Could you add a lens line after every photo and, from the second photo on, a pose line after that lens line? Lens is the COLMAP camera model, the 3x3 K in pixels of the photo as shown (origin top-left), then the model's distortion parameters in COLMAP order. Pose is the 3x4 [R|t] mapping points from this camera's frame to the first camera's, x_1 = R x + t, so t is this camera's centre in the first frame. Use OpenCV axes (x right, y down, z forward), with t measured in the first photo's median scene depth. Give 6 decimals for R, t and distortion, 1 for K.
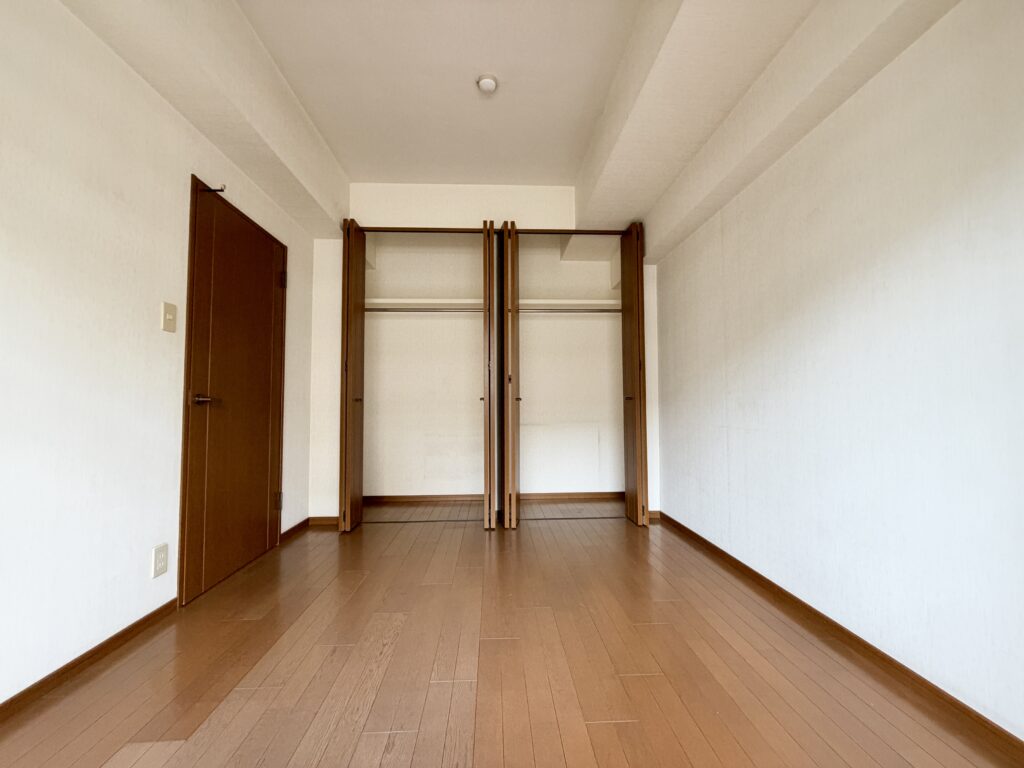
lens RADIAL K [[413.1, 0, 510.6], [0, 413.1, 384.7], [0, 0, 1]] dist [0.008777, -0.000790]
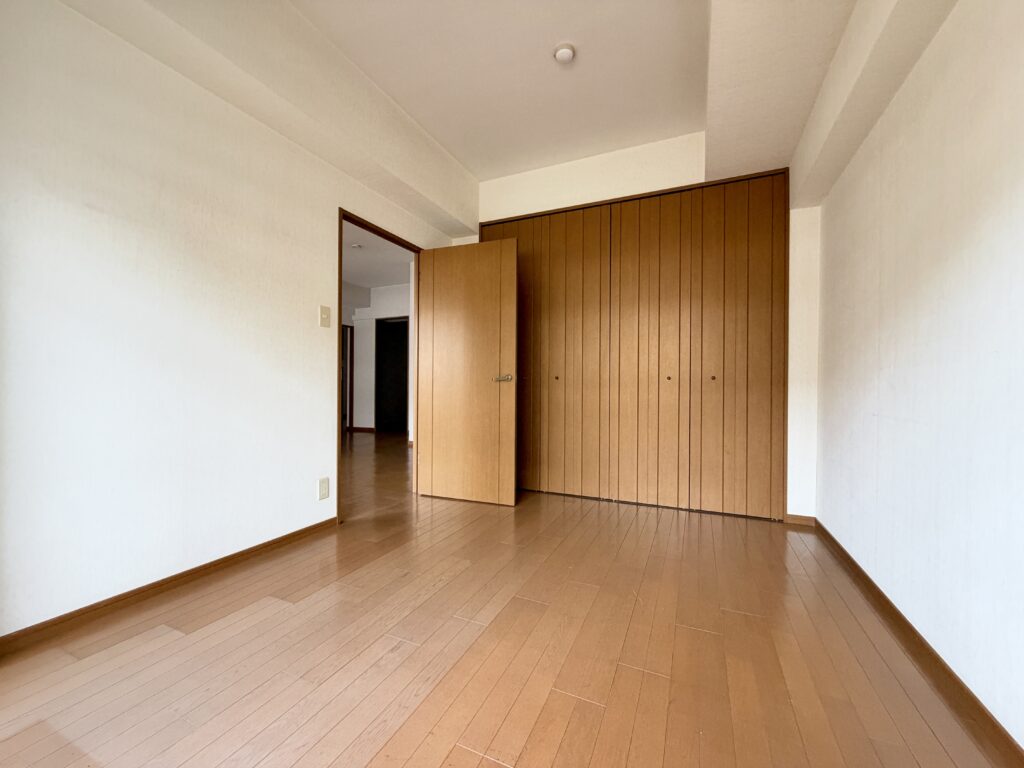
lens RADIAL K [[413.1, 0, 507.2], [0, 413.1, 384.6], [0, 0, 1]] dist [0.008777, -0.000790]
pose [[0.888538, 0.011328, -0.458663, 0.354303], [0.010576, 0.998924, 0.045161, 0.008303], [0.458681, -0.044978, 0.887462, 0.044623]]
